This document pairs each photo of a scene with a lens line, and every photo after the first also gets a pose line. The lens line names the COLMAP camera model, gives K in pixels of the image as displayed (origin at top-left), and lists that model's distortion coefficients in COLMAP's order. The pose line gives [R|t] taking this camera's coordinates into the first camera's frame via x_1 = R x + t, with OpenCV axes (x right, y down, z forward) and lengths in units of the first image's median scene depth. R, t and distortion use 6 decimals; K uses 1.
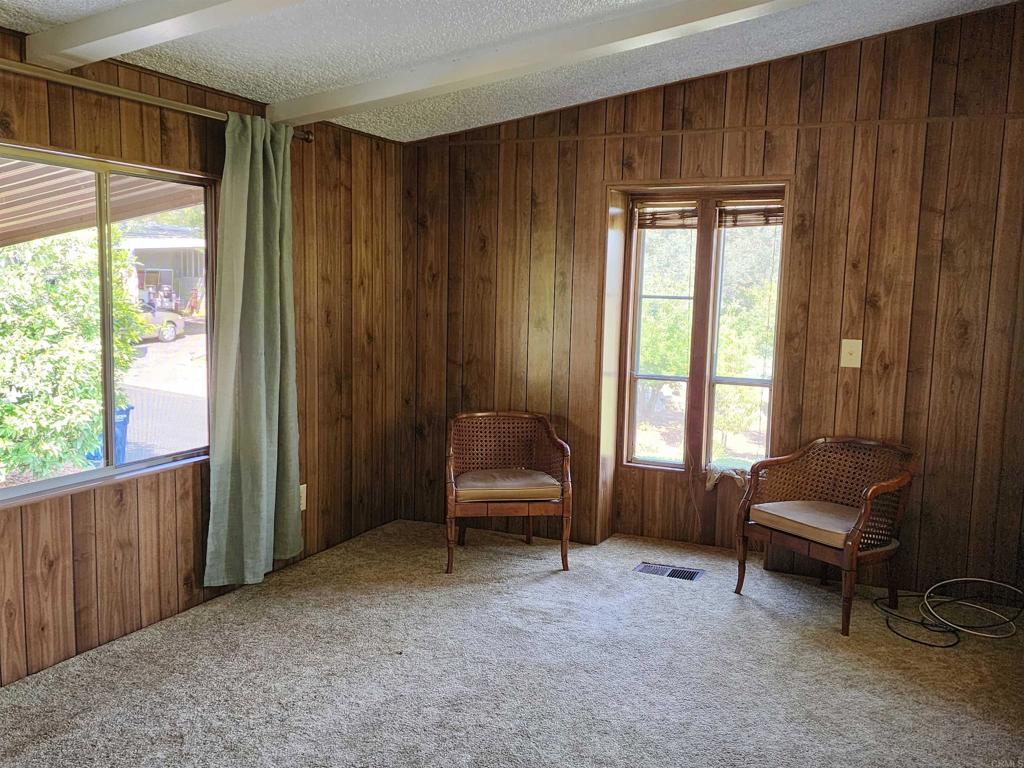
lens RADIAL K [[937.0, 0, 509.5], [0, 937.0, 394.1], [0, 0, 1]] dist [0.086550, 0.000000]
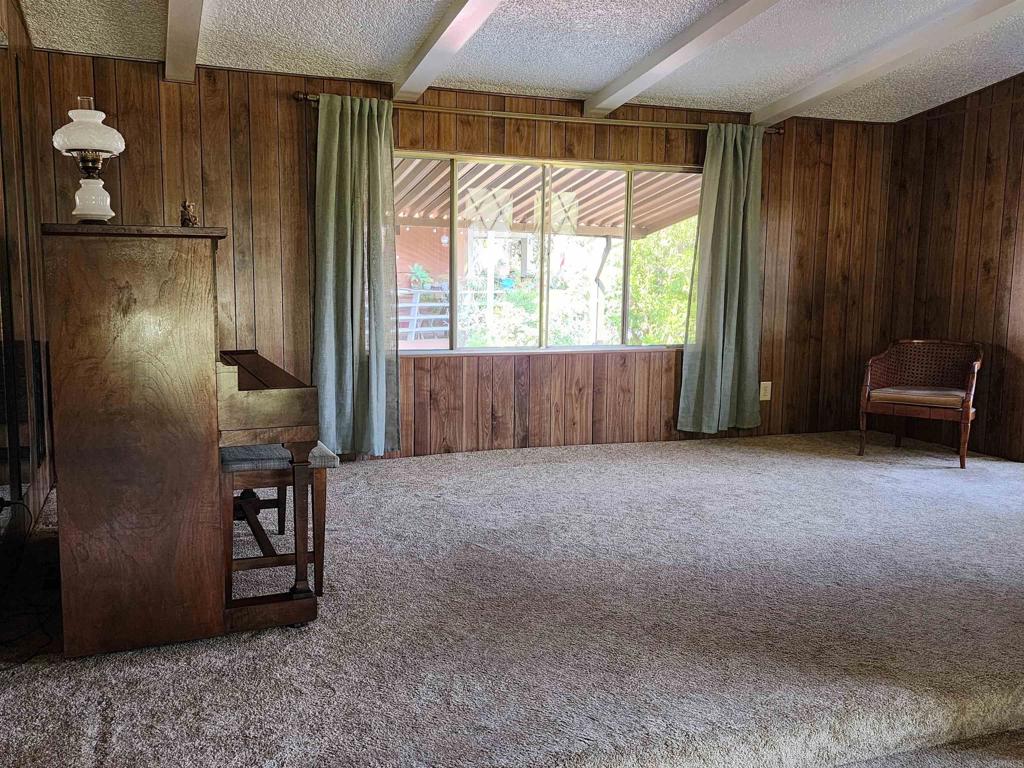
lens RADIAL K [[937.0, 0, 510.8], [0, 937.0, 379.1], [0, 0, 1]] dist [0.086550, 0.000000]
pose [[0.703420, 0.067337, -0.707578, 0.568698], [-0.081384, 0.996585, 0.013935, 0.118850], [0.706100, 0.047784, 0.706498, -0.290633]]
